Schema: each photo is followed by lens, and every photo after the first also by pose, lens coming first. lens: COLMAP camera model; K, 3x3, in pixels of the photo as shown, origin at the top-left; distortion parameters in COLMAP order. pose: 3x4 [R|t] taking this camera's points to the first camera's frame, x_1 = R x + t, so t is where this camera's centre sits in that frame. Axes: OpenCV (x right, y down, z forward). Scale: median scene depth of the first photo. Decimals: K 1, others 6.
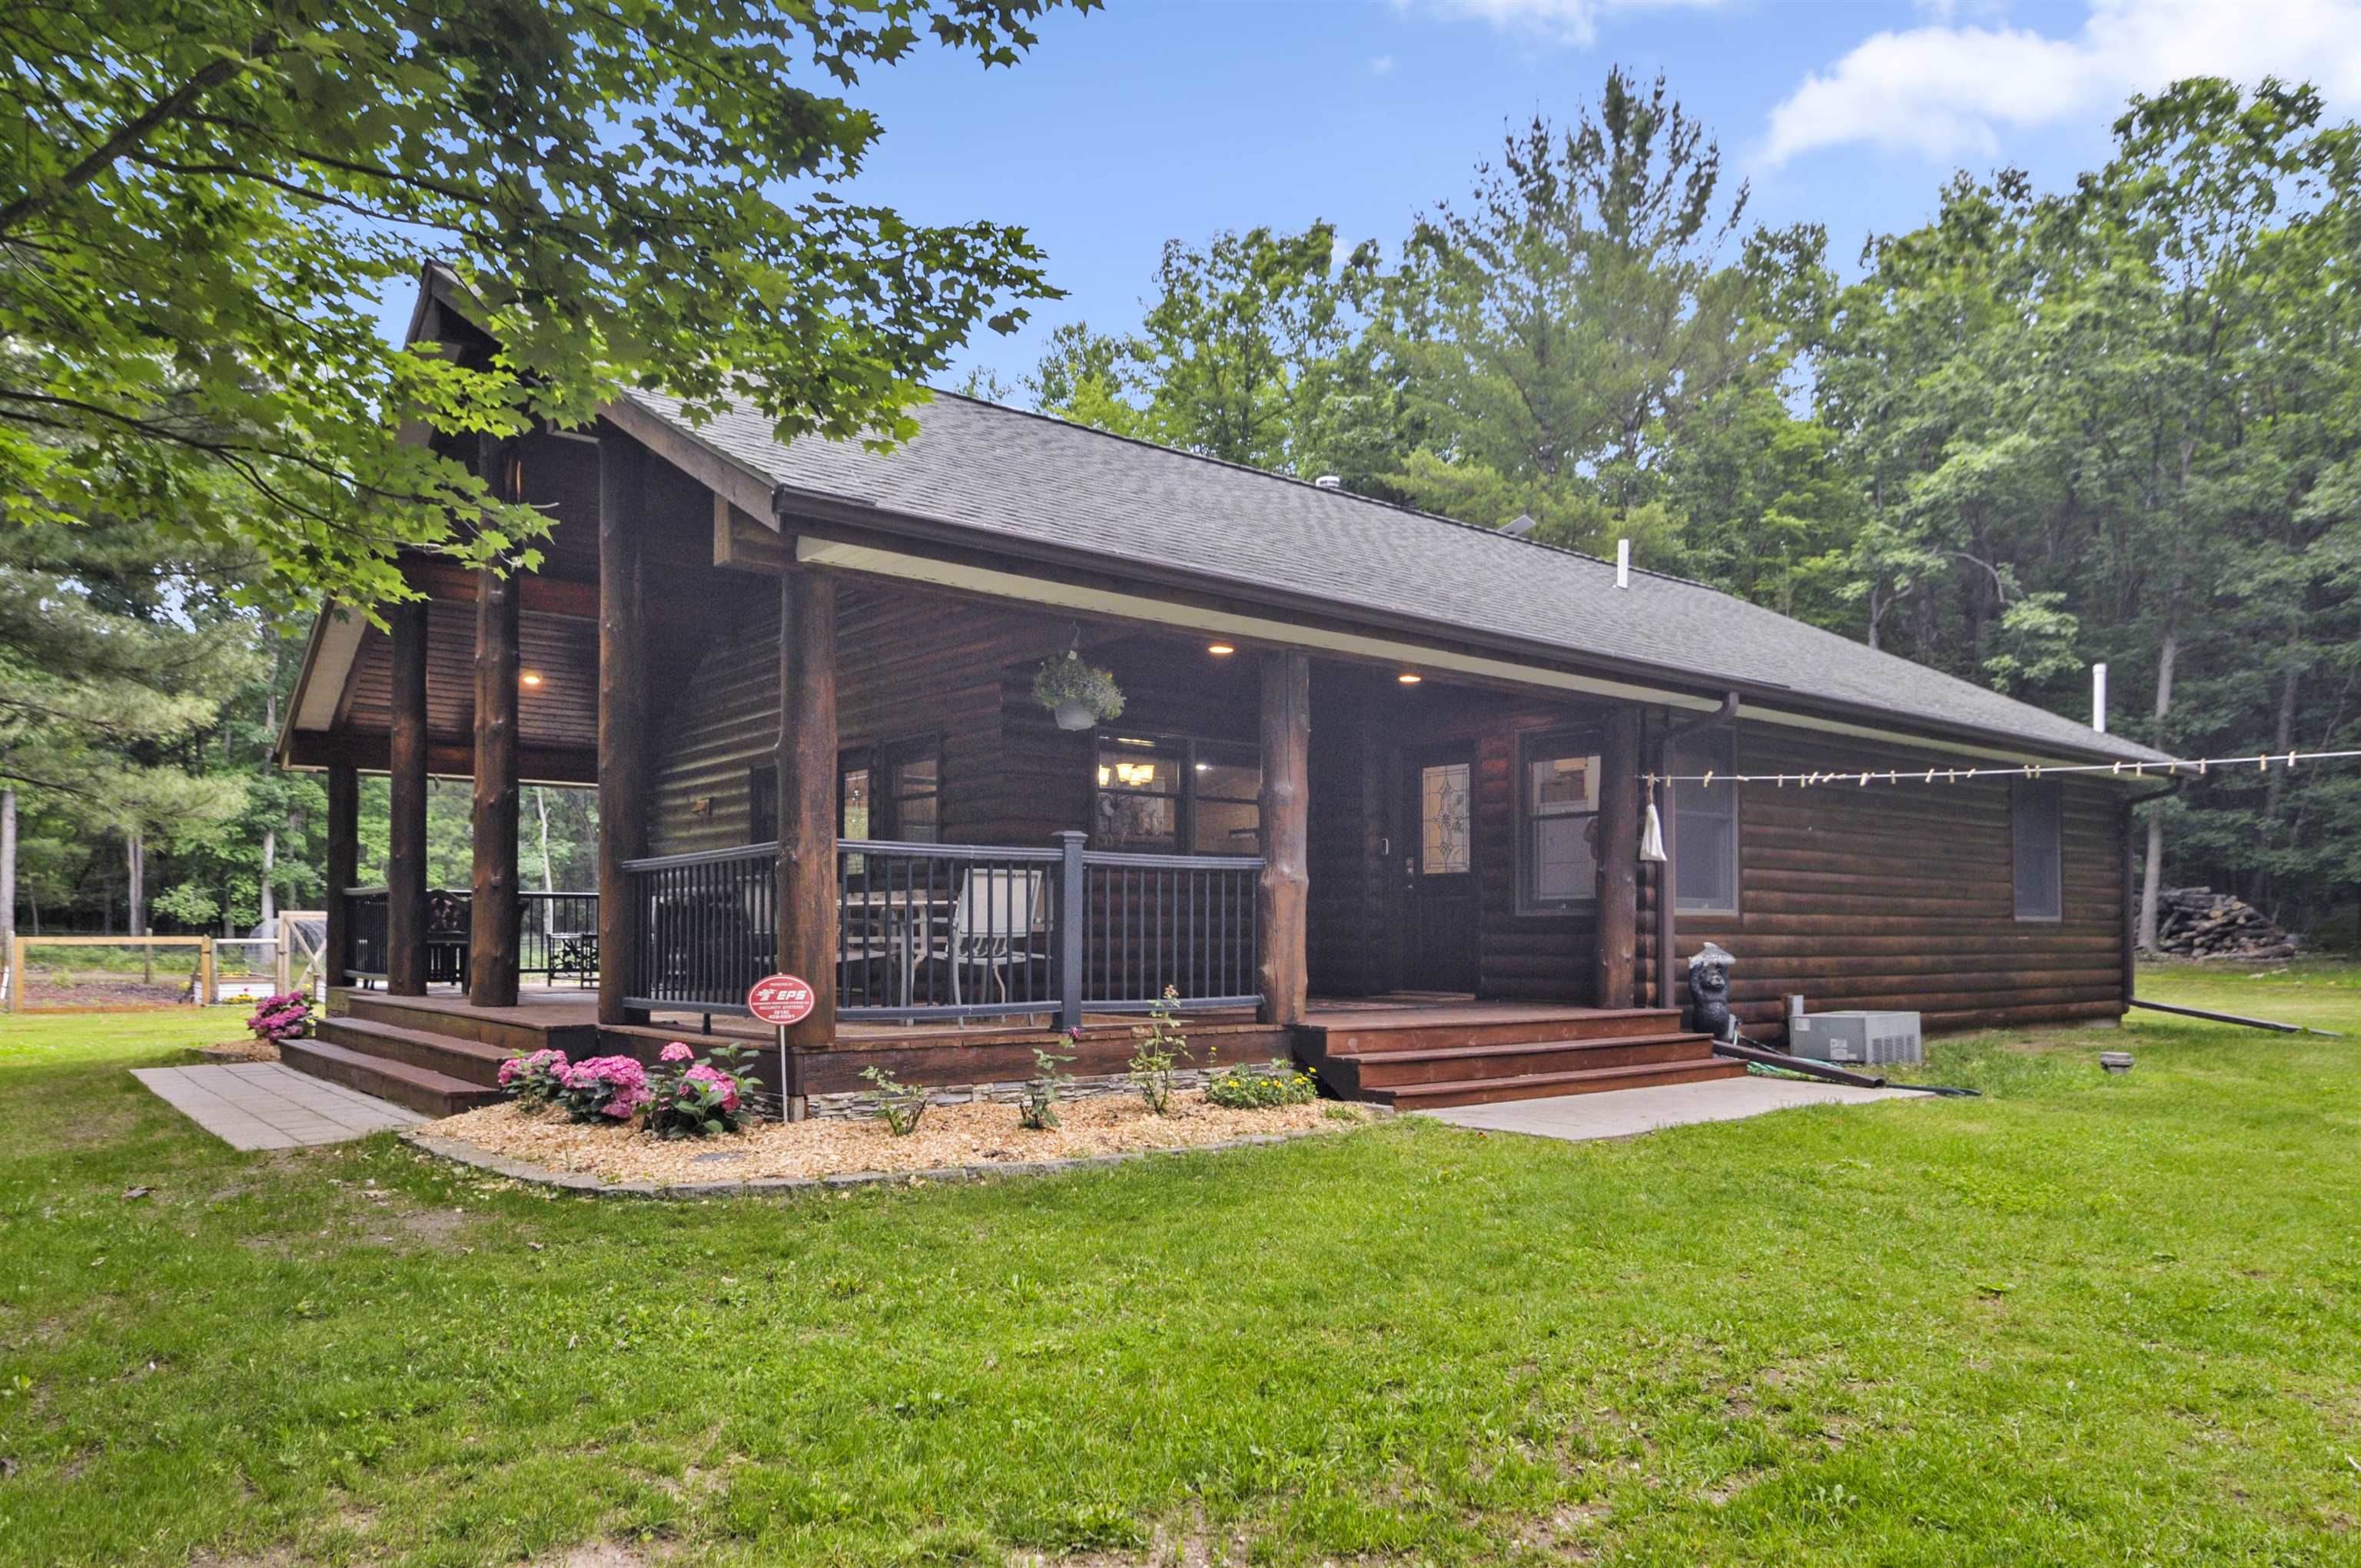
lens RADIAL K [[1538.6, 0, 1191.1], [0, 1538.6, 915.3], [0, 0, 1]] dist [0.002184, -0.019962]
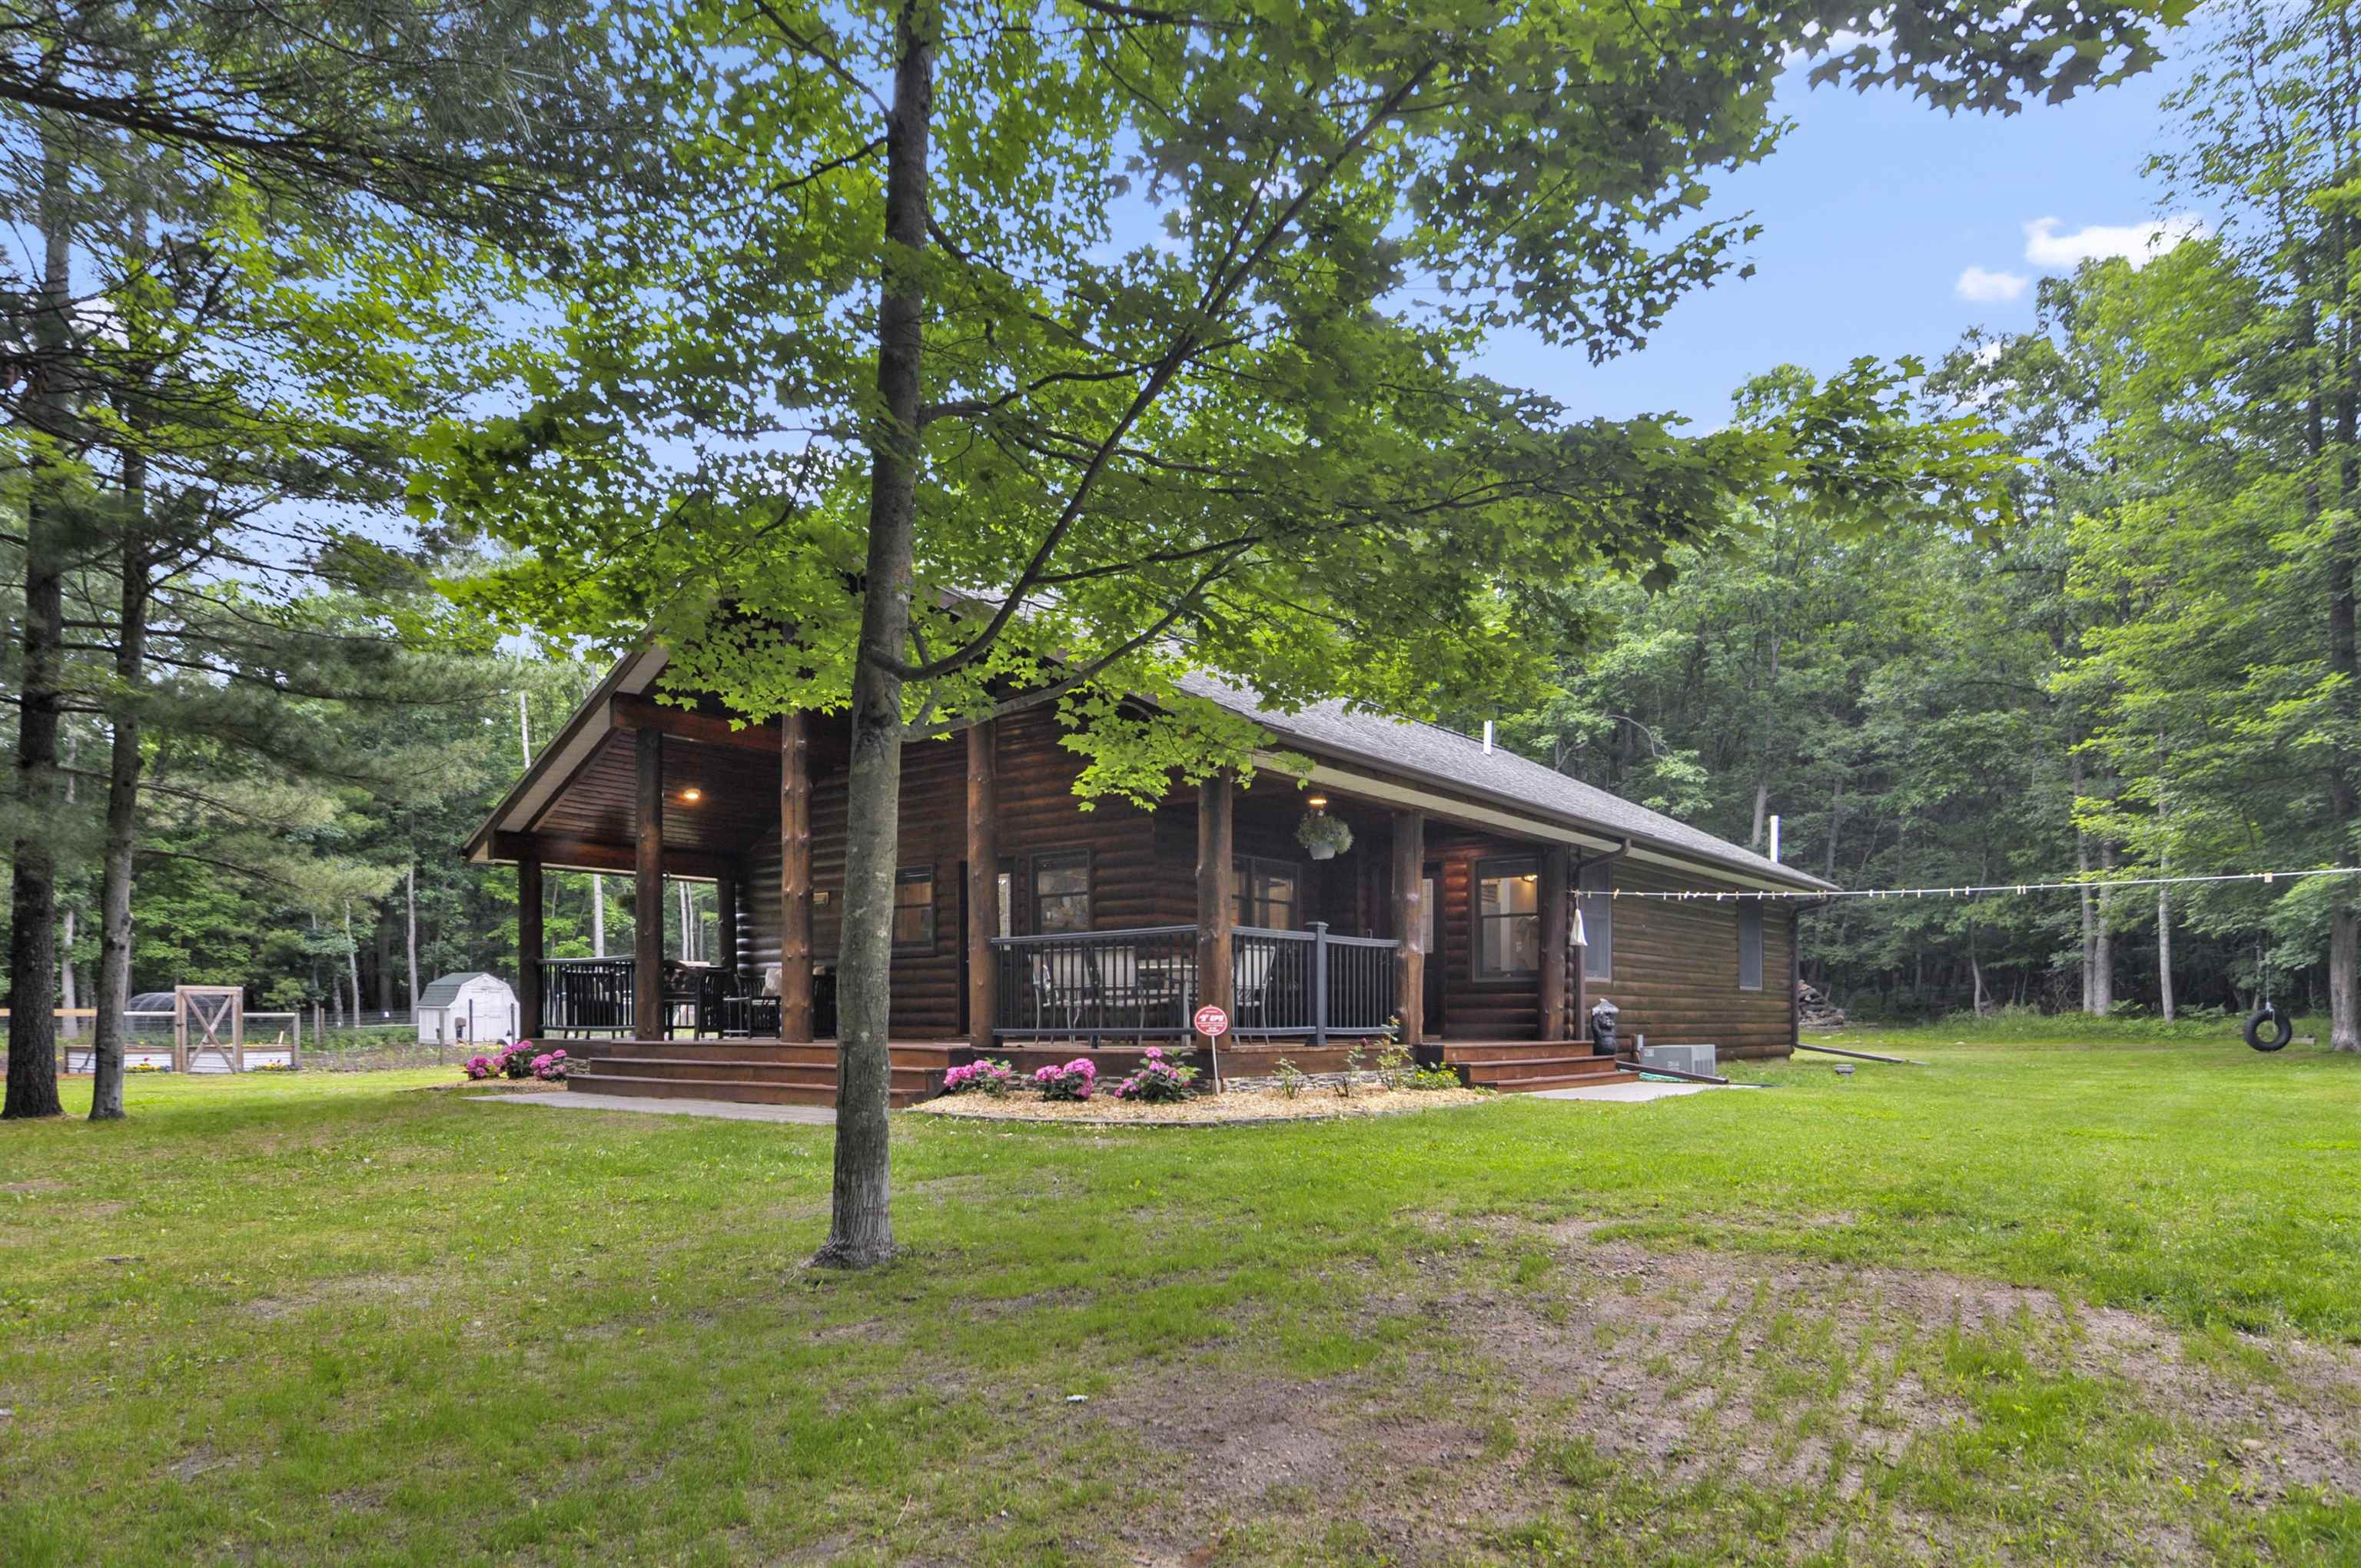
lens RADIAL K [[1414.6, 0, 1183.1], [0, 1414.6, 1014.0], [0, 0, 1]] dist [-0.004534, -0.002826]
pose [[0.976607, -0.000654, 0.215029, -0.337731], [-0.001479, 0.999951, 0.009758, 0.017502], [-0.215025, -0.009848, 0.976559, -0.265054]]
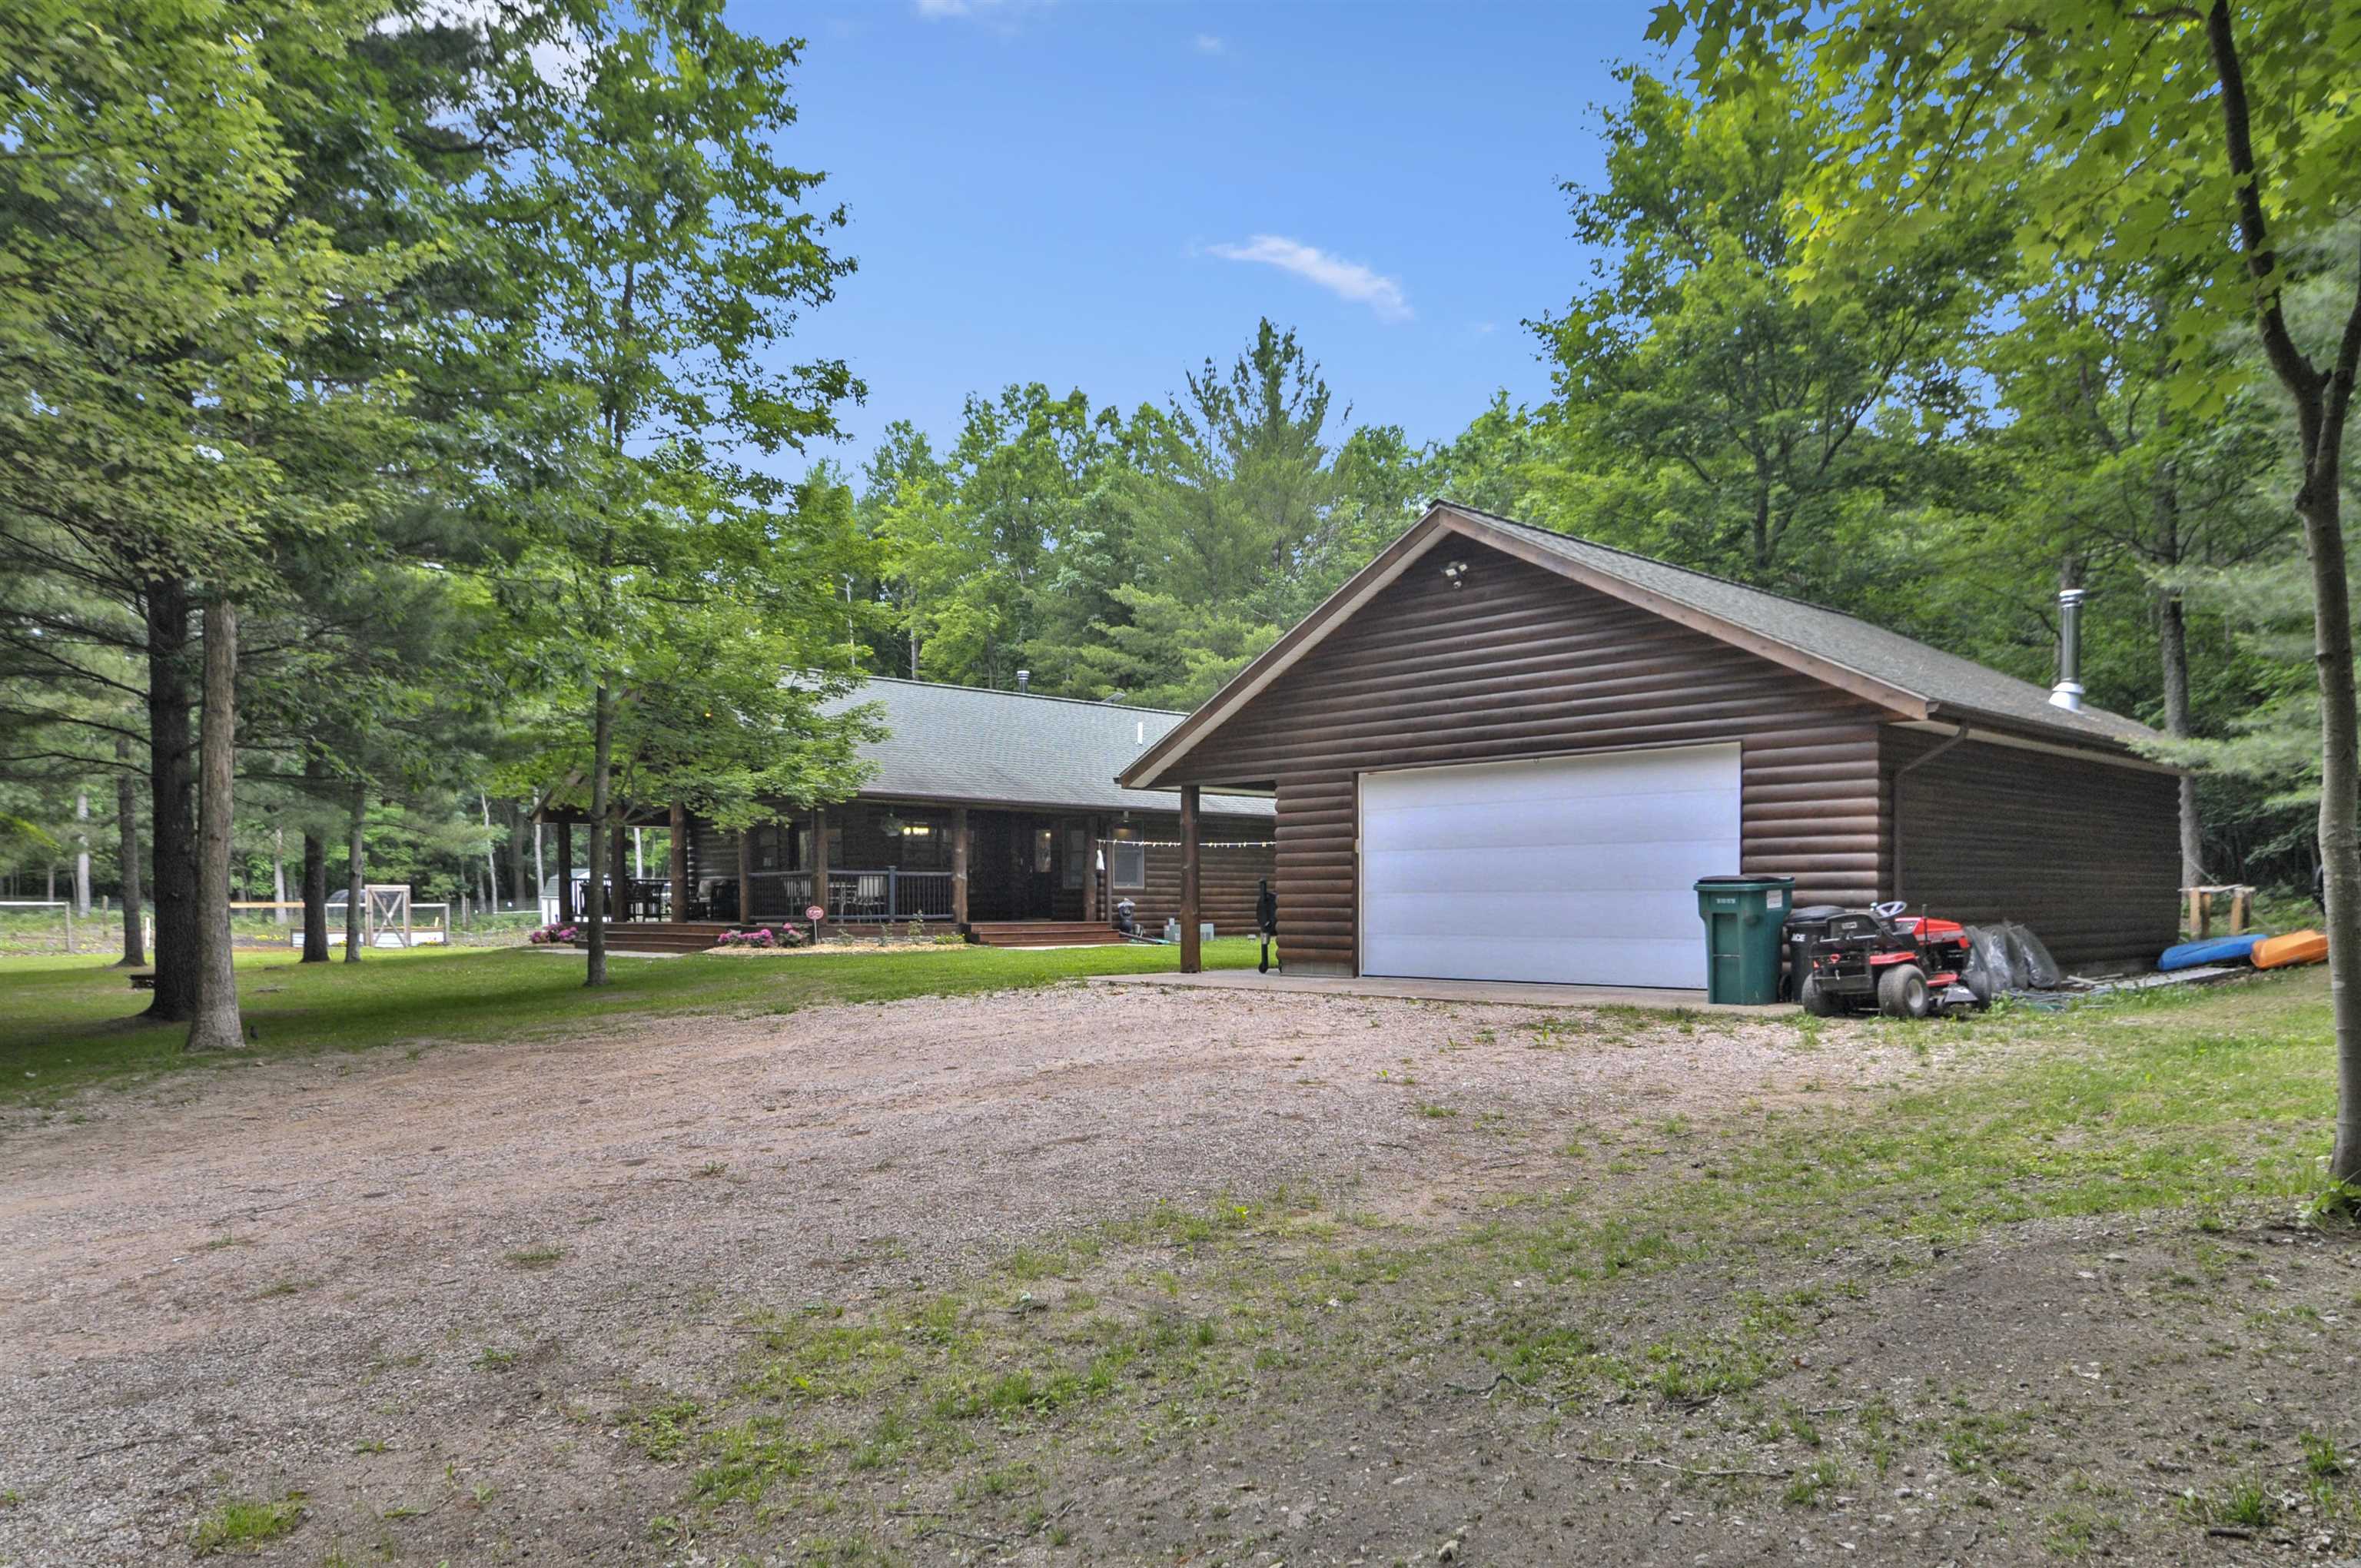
lens RADIAL K [[1538.6, 0, 1191.1], [0, 1538.6, 915.3], [0, 0, 1]] dist [0.002184, -0.019962]
pose [[0.994569, -0.005910, 0.103909, 0.145296], [0.003582, 0.999739, 0.022576, -0.011912], [-0.104015, -0.022081, 0.994331, -1.575995]]
